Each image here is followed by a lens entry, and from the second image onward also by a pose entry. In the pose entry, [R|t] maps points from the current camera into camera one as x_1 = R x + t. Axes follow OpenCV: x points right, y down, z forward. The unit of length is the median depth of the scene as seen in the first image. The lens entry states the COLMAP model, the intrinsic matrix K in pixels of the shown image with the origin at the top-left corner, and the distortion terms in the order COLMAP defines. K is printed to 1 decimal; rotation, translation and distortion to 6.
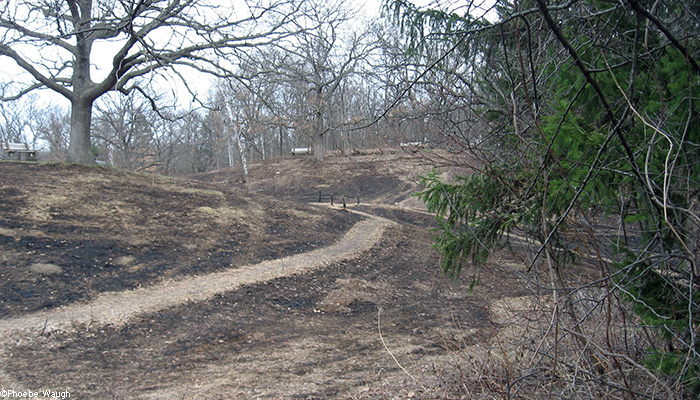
lens RADIAL K [[743.5, 0, 350.1], [0, 743.5, 199.9], [0, 0, 1]] dist [-0.006622, 0.000000]
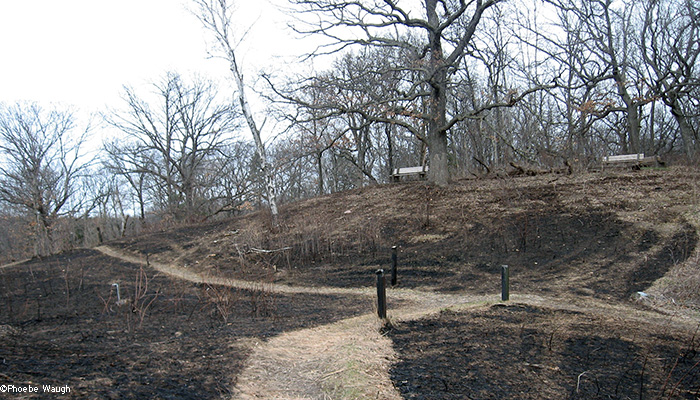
lens RADIAL K [[743.5, 0, 350.2], [0, 743.5, 200.4], [0, 0, 1]] dist [-0.006622, 0.000000]
pose [[0.973248, -0.022237, -0.228680, 0.014120], [0.006153, 0.997471, -0.070810, -0.009402], [0.229676, 0.067508, 0.970923, 0.519039]]
